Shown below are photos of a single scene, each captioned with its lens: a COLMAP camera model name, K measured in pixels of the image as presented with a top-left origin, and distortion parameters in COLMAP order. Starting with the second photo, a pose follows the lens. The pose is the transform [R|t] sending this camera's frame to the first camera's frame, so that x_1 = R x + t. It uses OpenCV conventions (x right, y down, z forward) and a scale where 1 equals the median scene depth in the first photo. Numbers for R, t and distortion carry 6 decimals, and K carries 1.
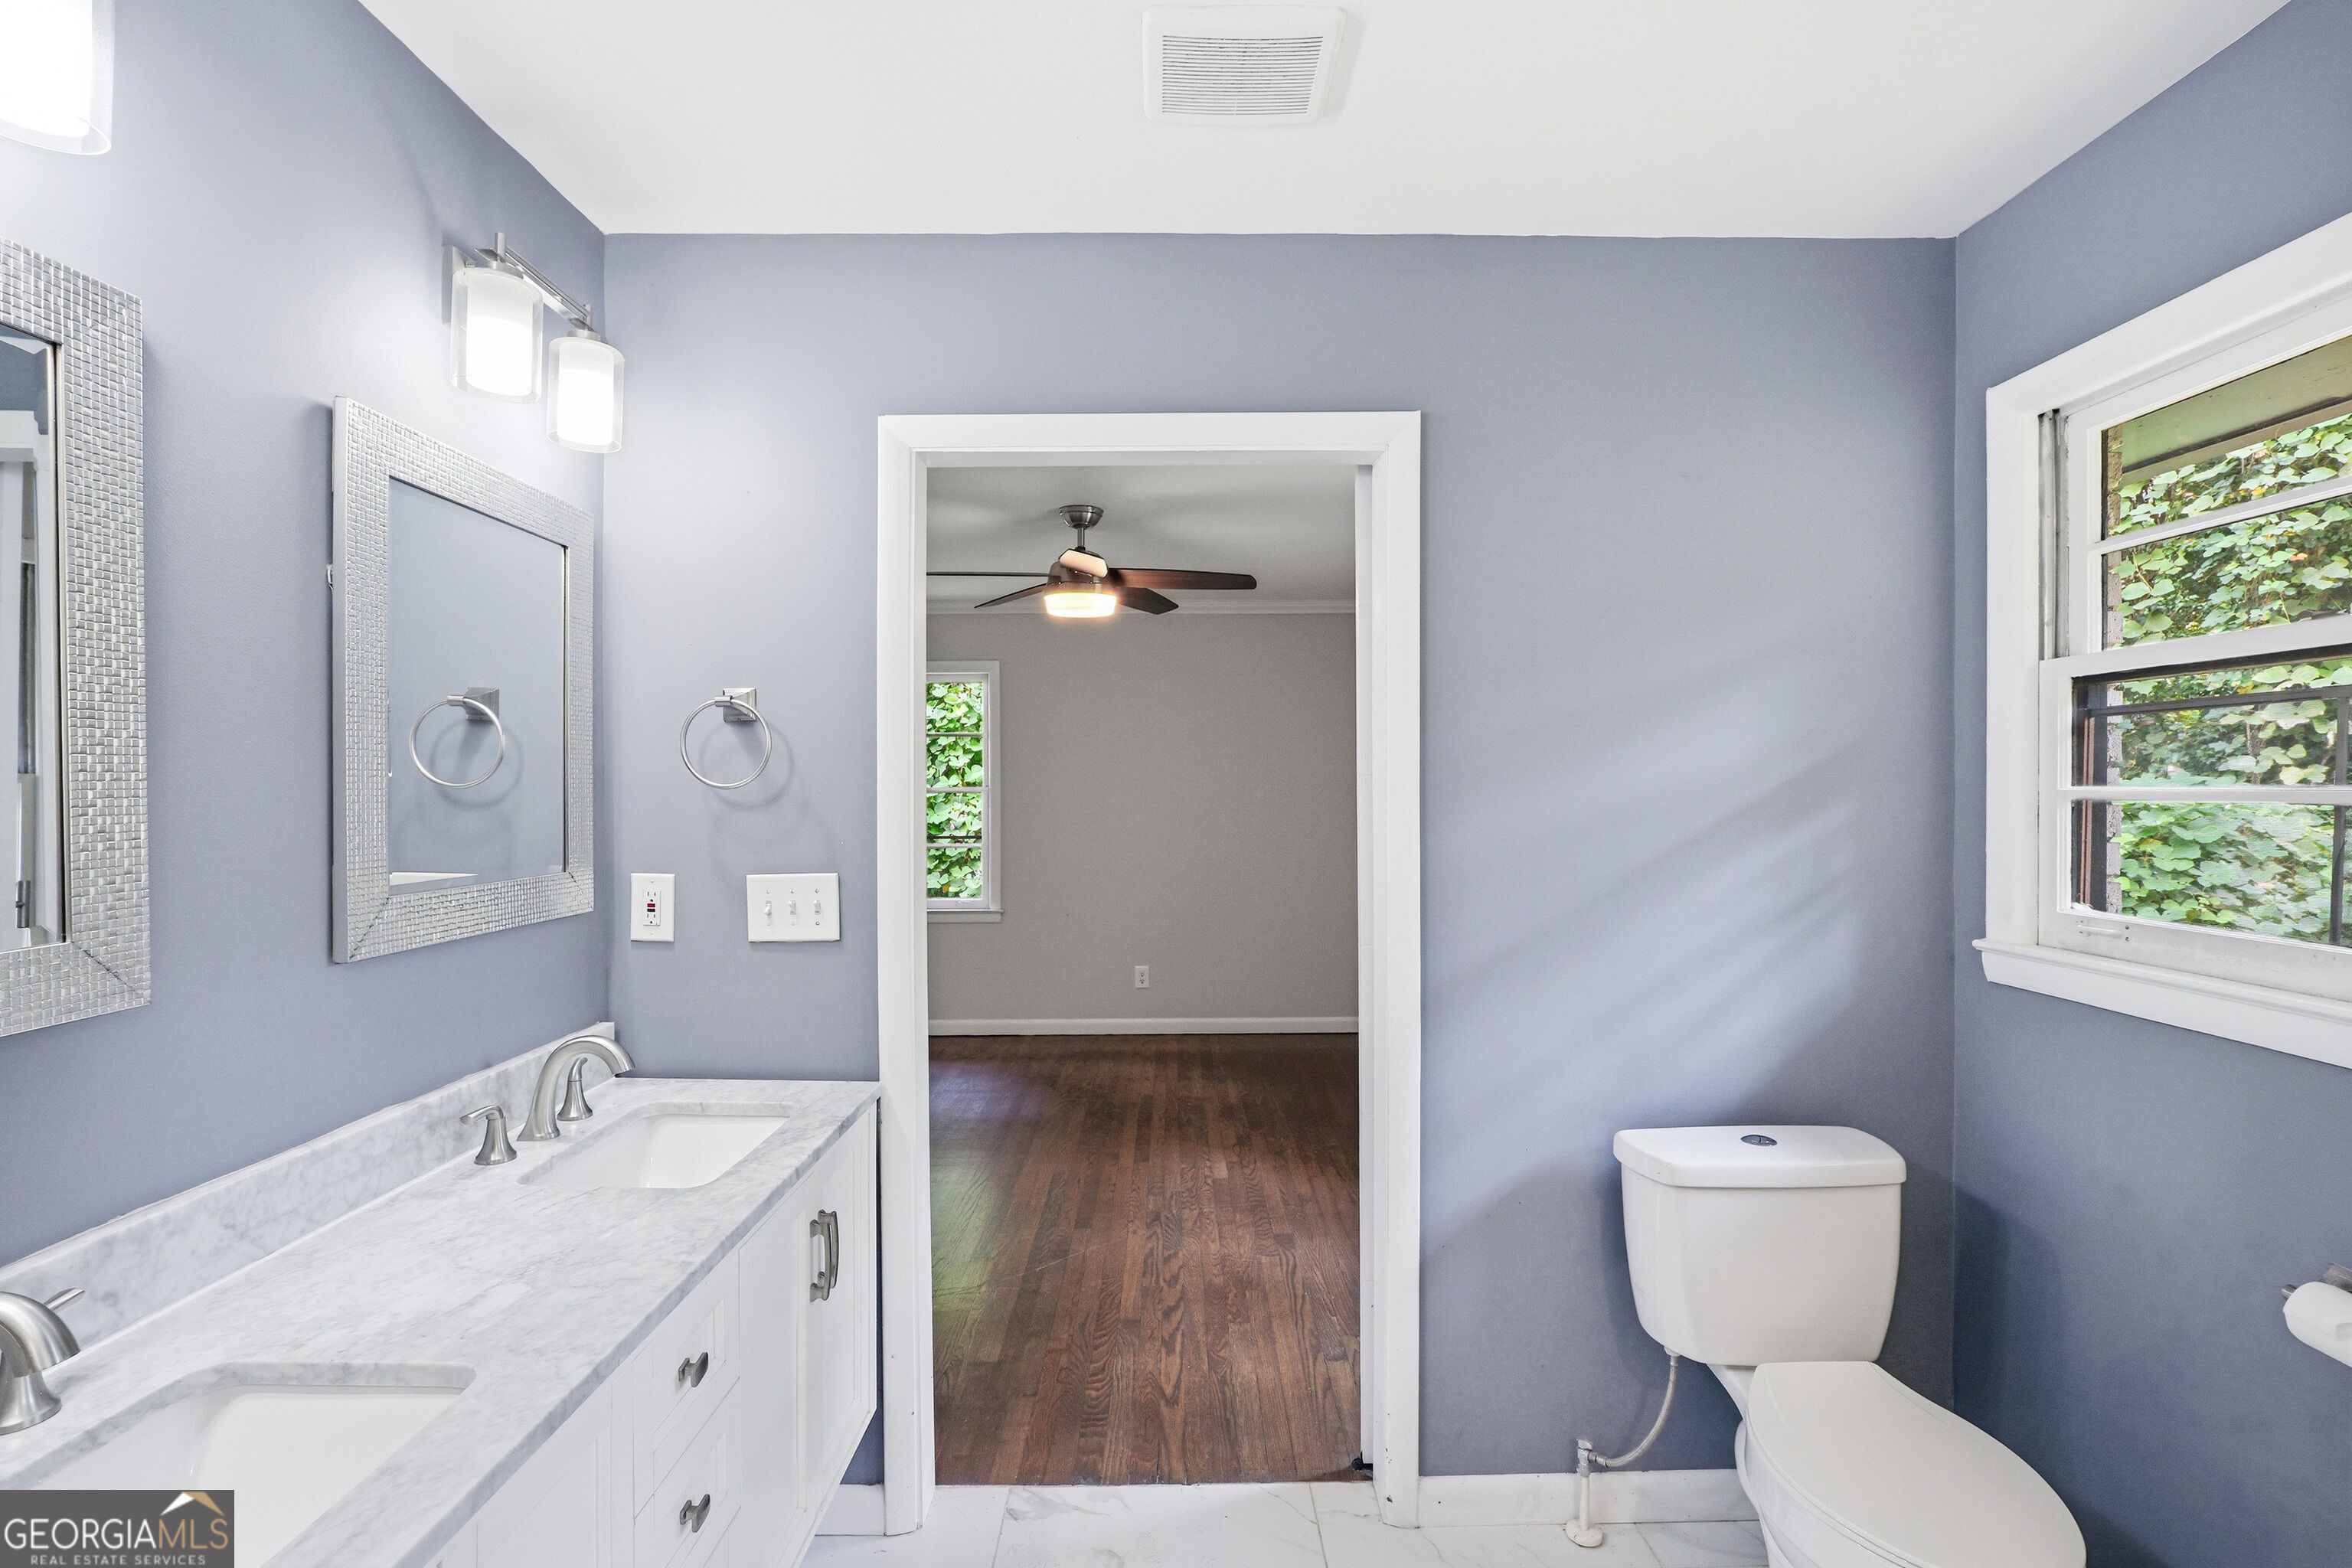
lens RADIAL K [[1089.0, 0, 1187.9], [0, 1089.0, 784.5], [0, 0, 1]] dist [0.002833, 0.000206]
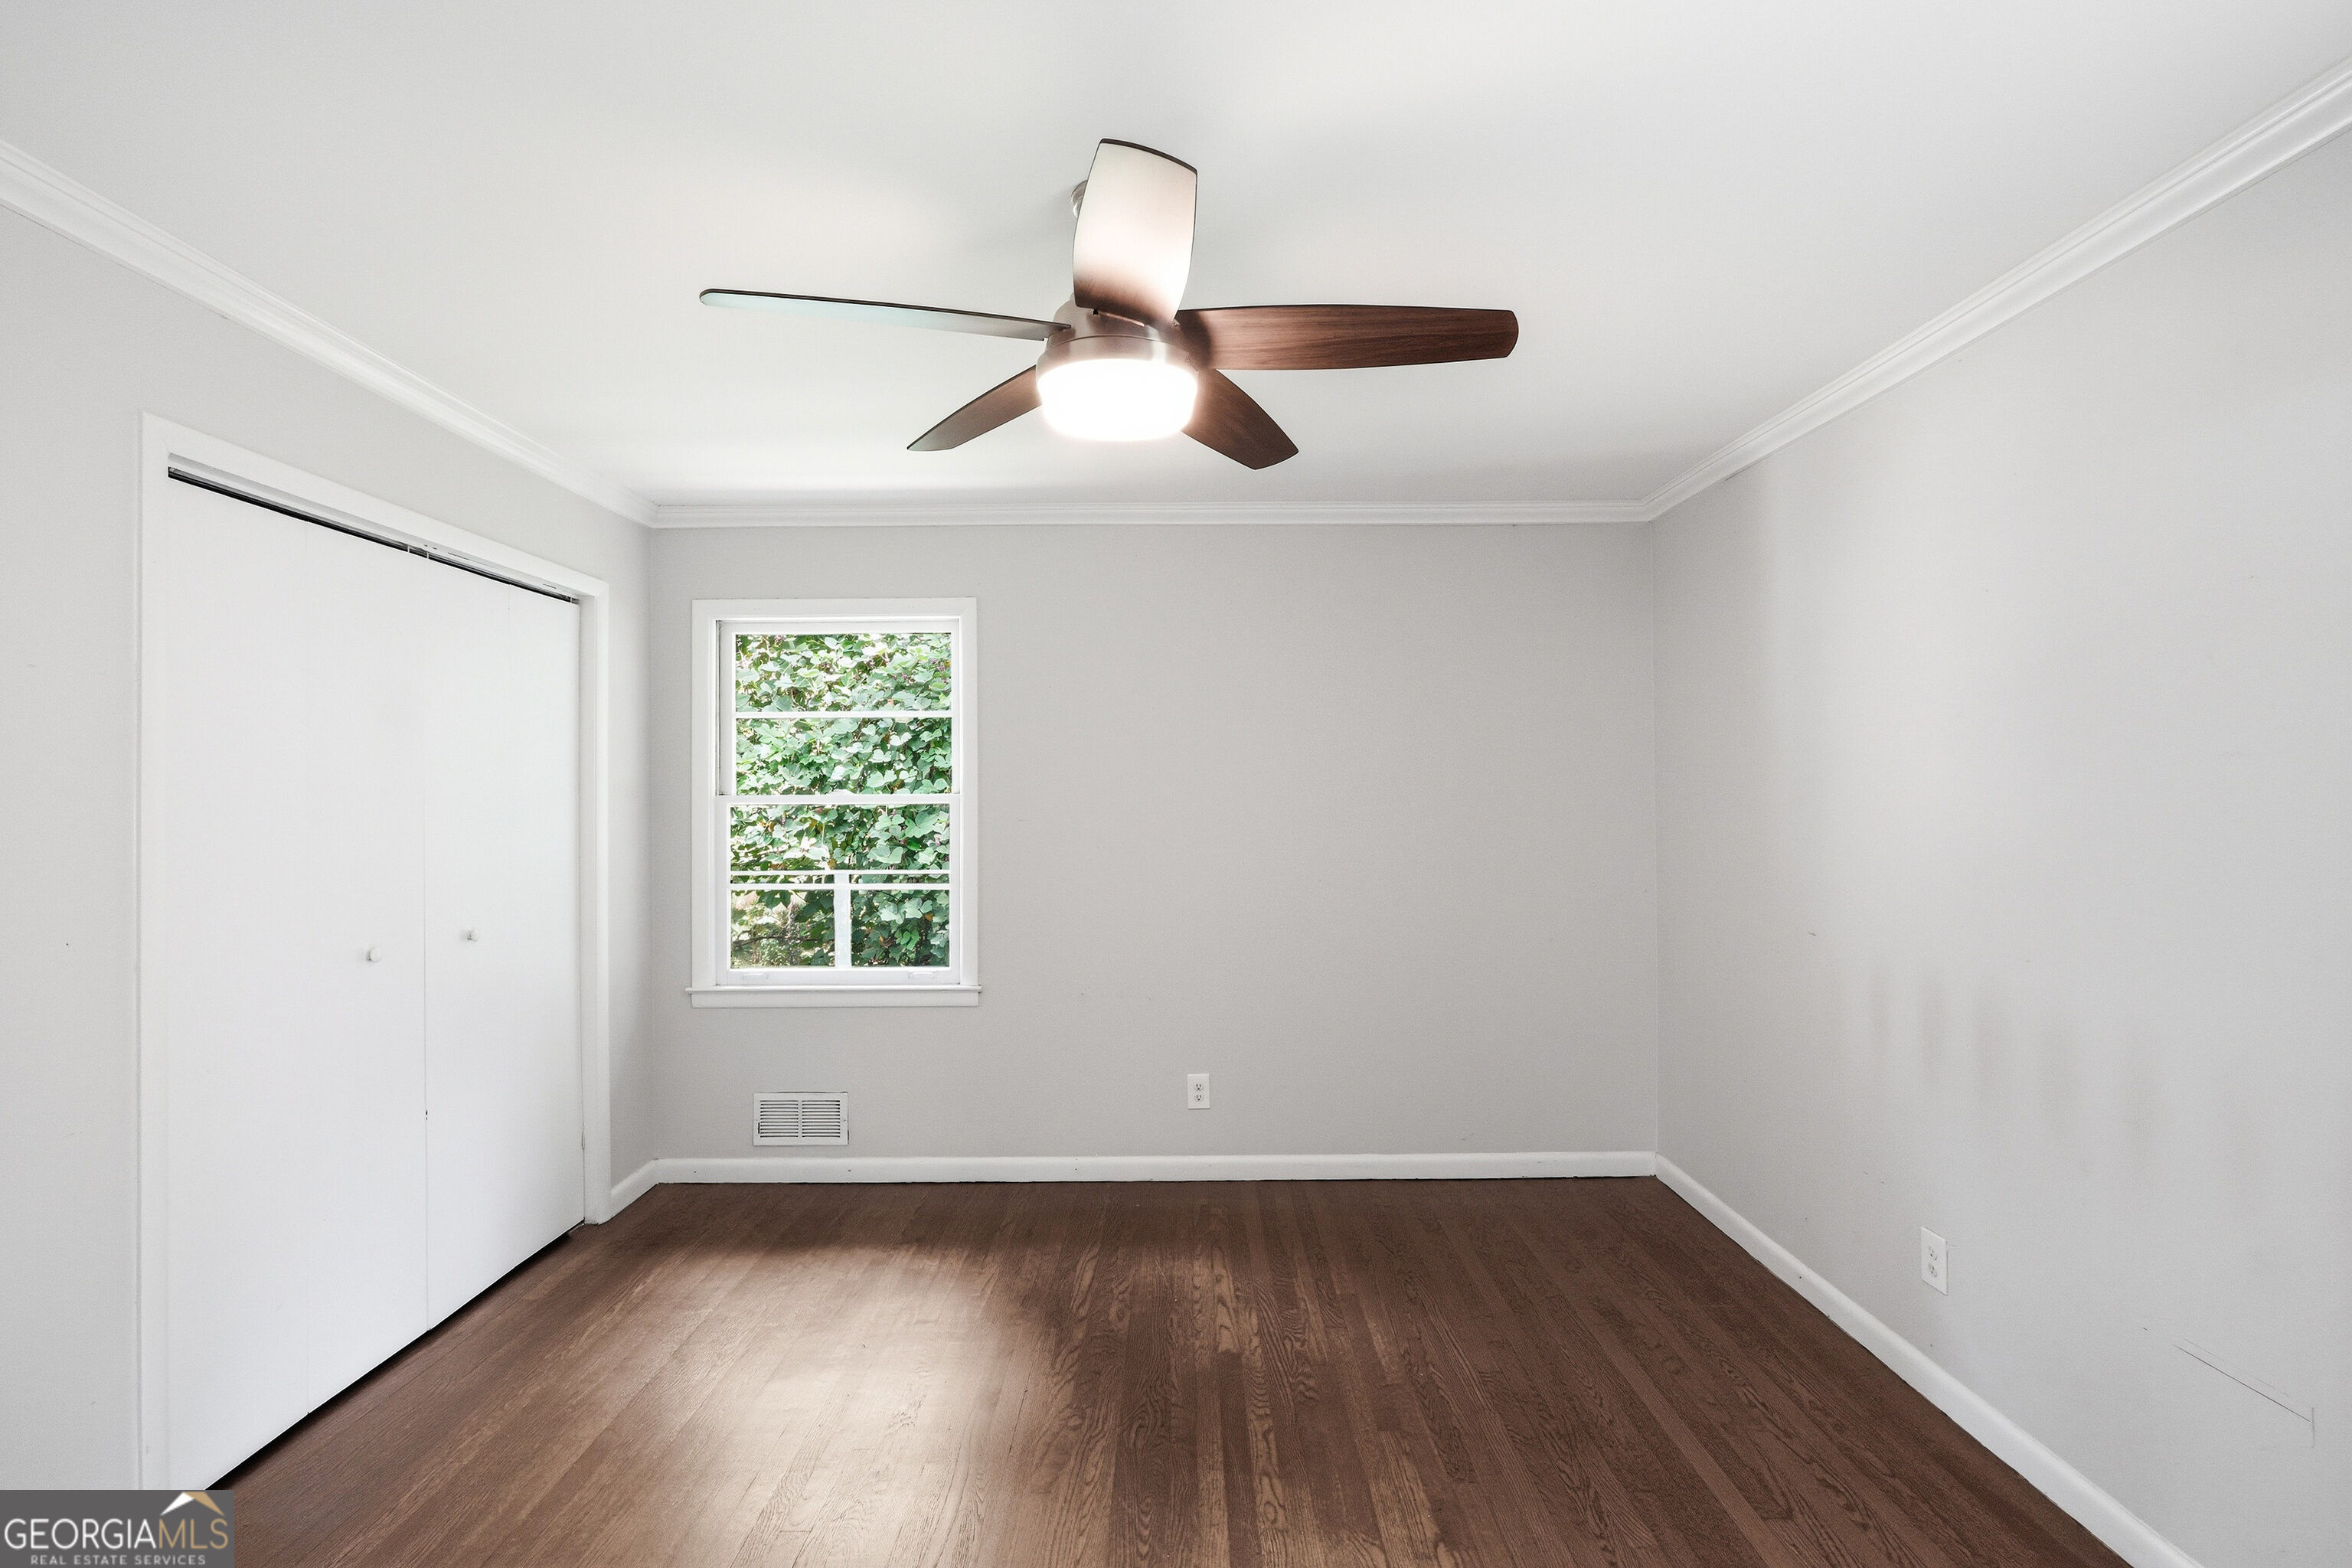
lens RADIAL K [[1089.0, 0, 1169.7], [0, 1089.0, 786.3], [0, 0, 1]] dist [0.002833, 0.000206]
pose [[0.999692, -0.002302, -0.024713, -0.054397], [0.002227, 0.999993, -0.003063, 0.000472], [0.024720, 0.003007, 0.999690, 0.457134]]
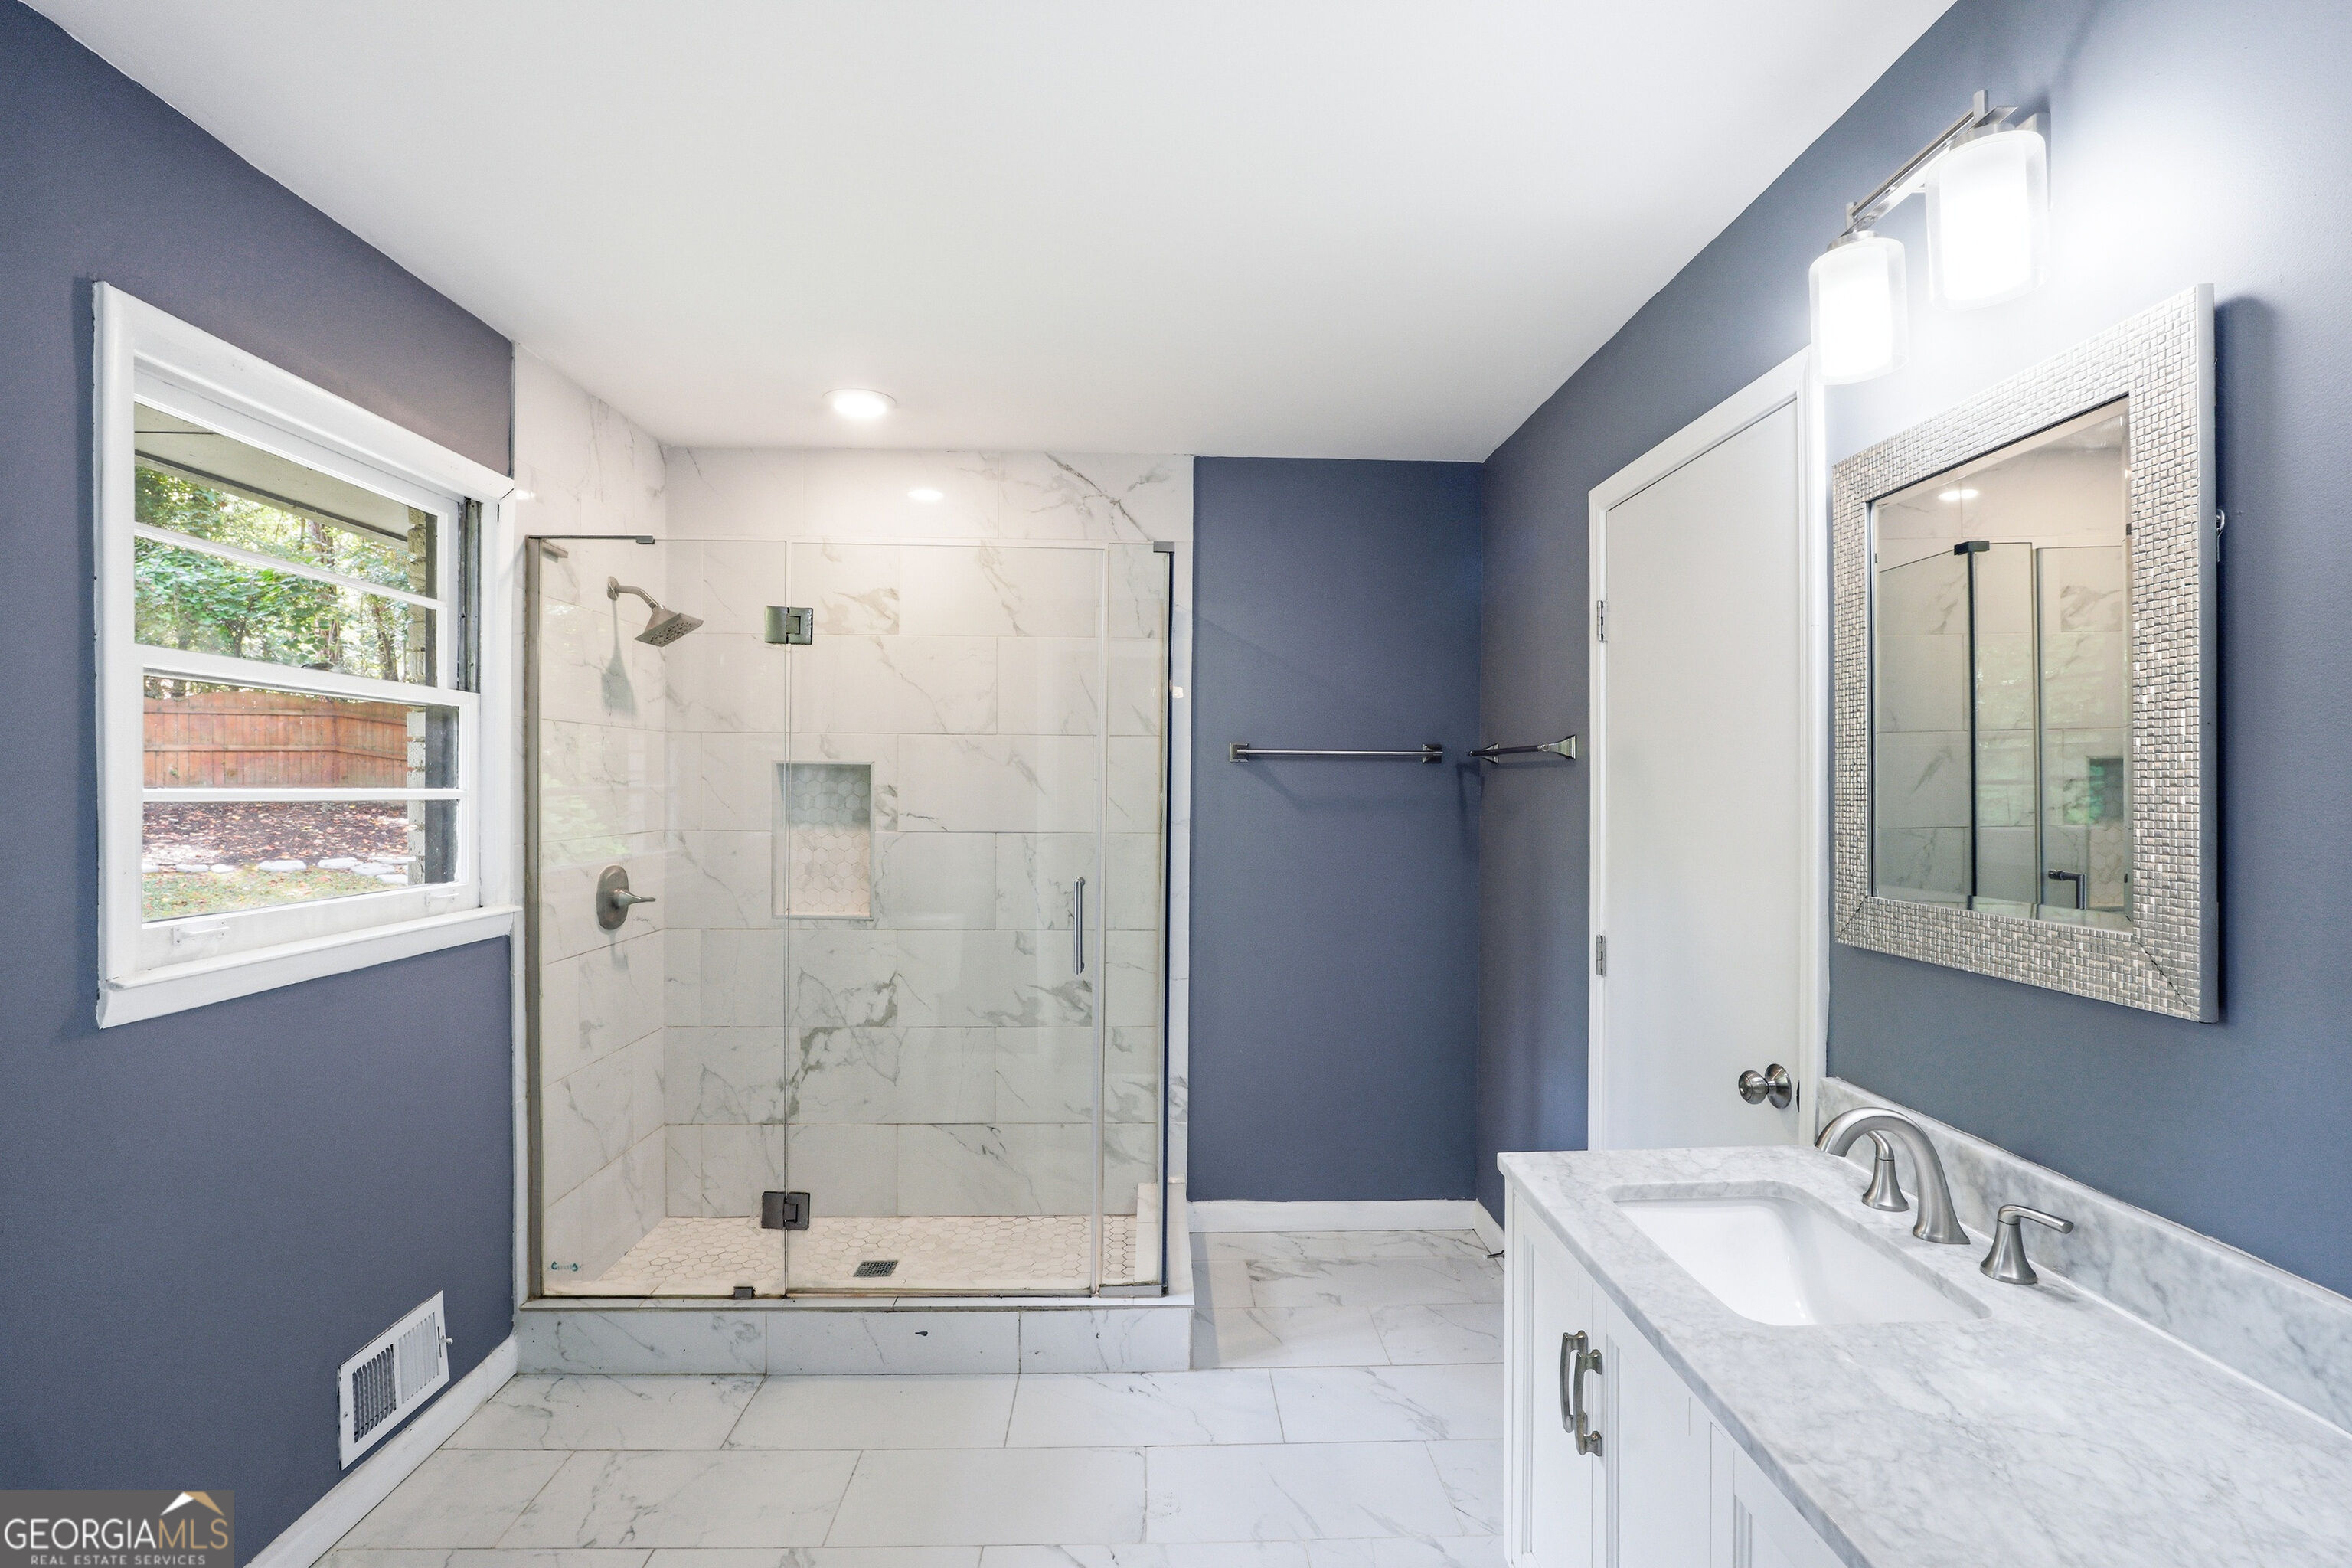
lens RADIAL K [[1089.0, 0, 1173.7], [0, 1089.0, 779.7], [0, 0, 1]] dist [0.002833, 0.000206]
pose [[-0.999918, -0.000229, -0.012828, -0.027522], [-0.000216, 0.999999, -0.001021, -0.004973], [0.012828, -0.001018, -0.999917, 1.139382]]
